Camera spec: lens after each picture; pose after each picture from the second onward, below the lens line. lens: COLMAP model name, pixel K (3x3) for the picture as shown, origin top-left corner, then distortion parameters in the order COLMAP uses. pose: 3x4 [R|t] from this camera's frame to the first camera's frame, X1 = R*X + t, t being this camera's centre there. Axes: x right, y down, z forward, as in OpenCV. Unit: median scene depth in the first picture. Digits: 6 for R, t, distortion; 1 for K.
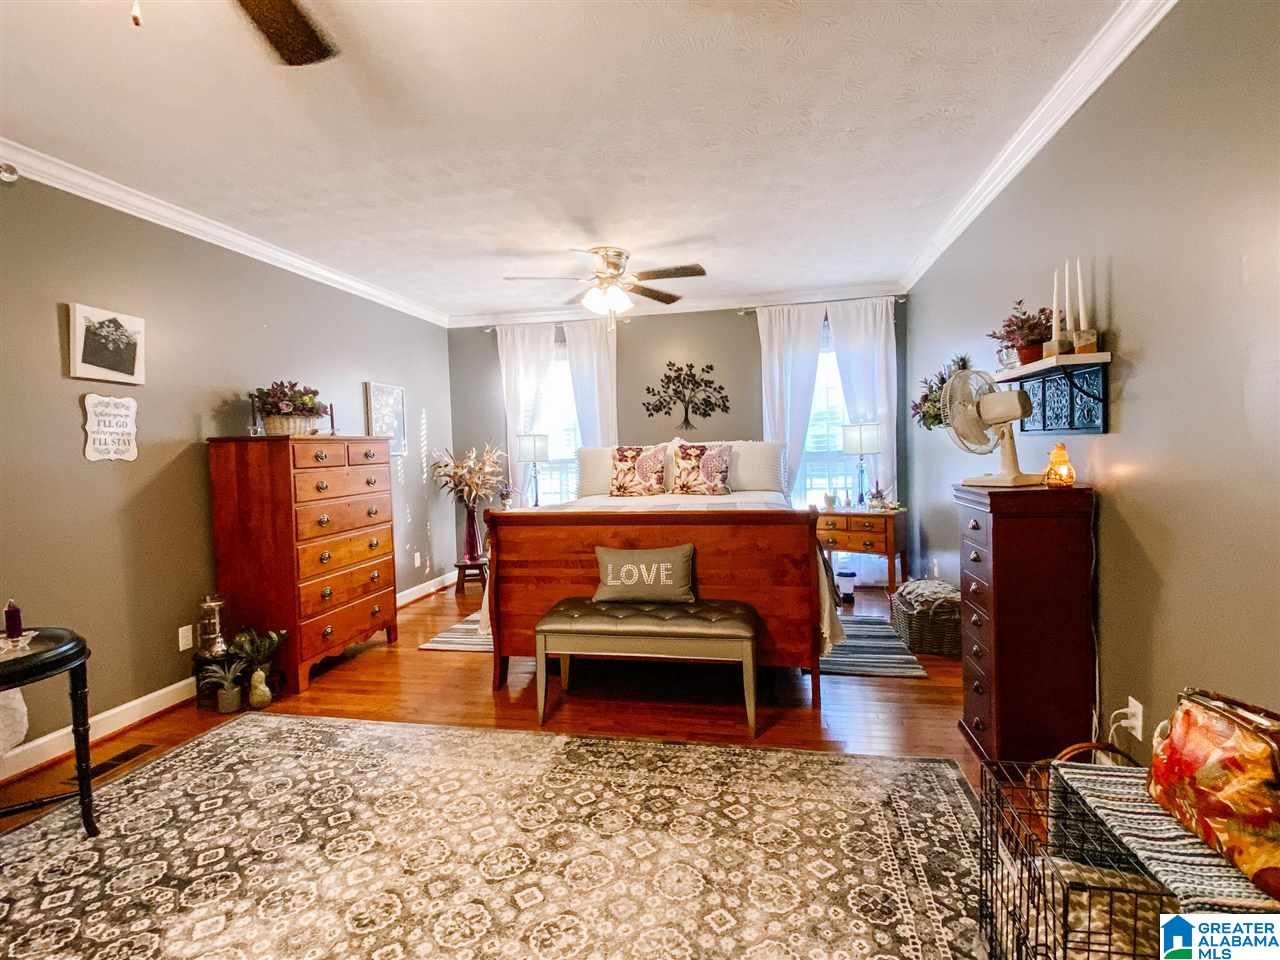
lens RADIAL K [[637.4, 0, 640.0], [0, 637.4, 480.0], [0, 0, 1]] dist [0.030517, -0.024068]
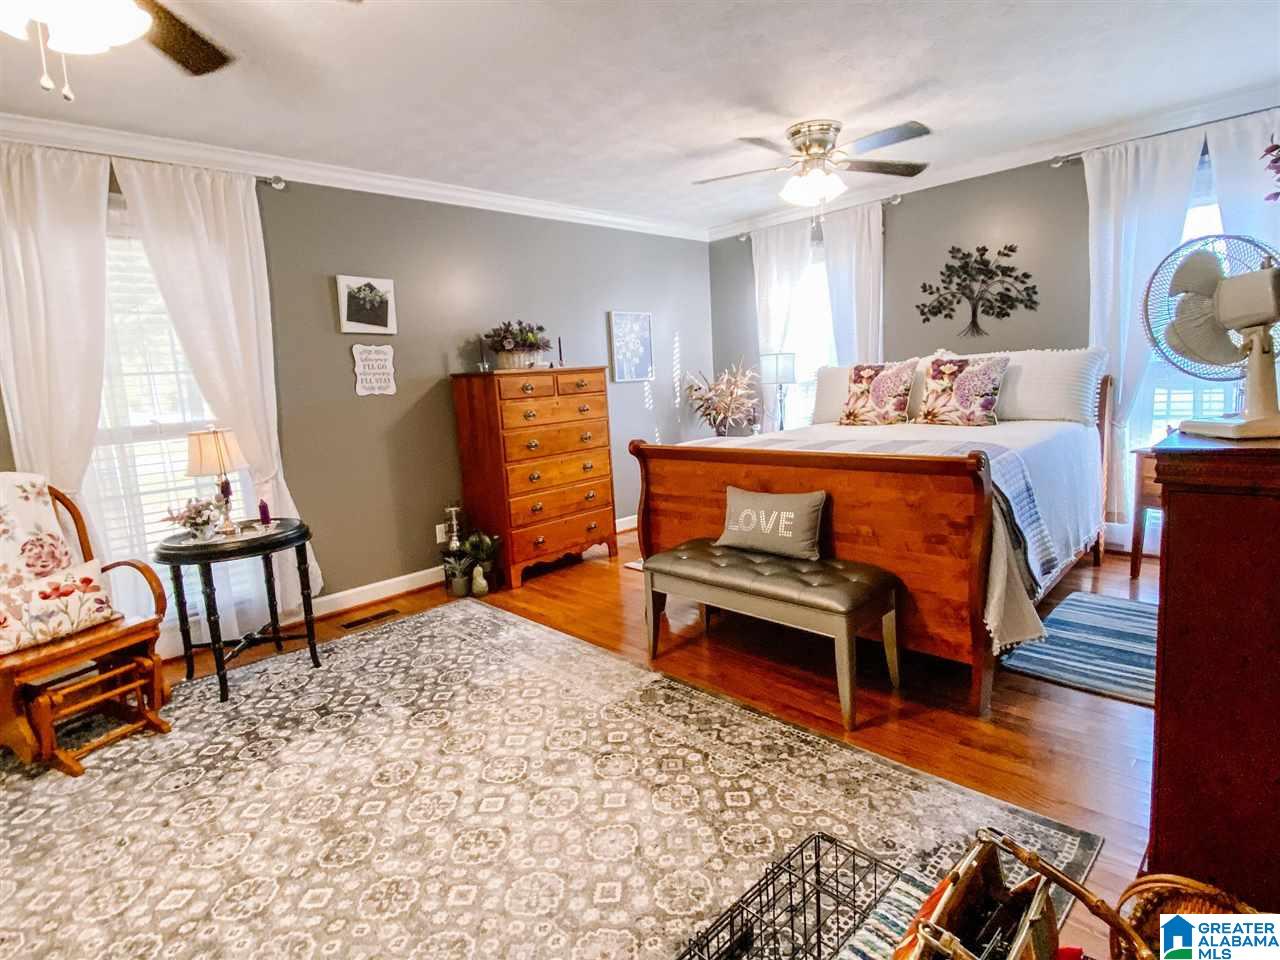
lens RADIAL K [[673.6, 0, 640.0], [0, 673.6, 480.0], [0, 0, 1]] dist [0.103270, -0.105368]
pose [[0.823921, 0.065990, -0.562850, 0.381141], [0.008819, 0.991584, 0.129165, -0.031604], [0.566637, -0.111386, 0.816404, 0.137740]]
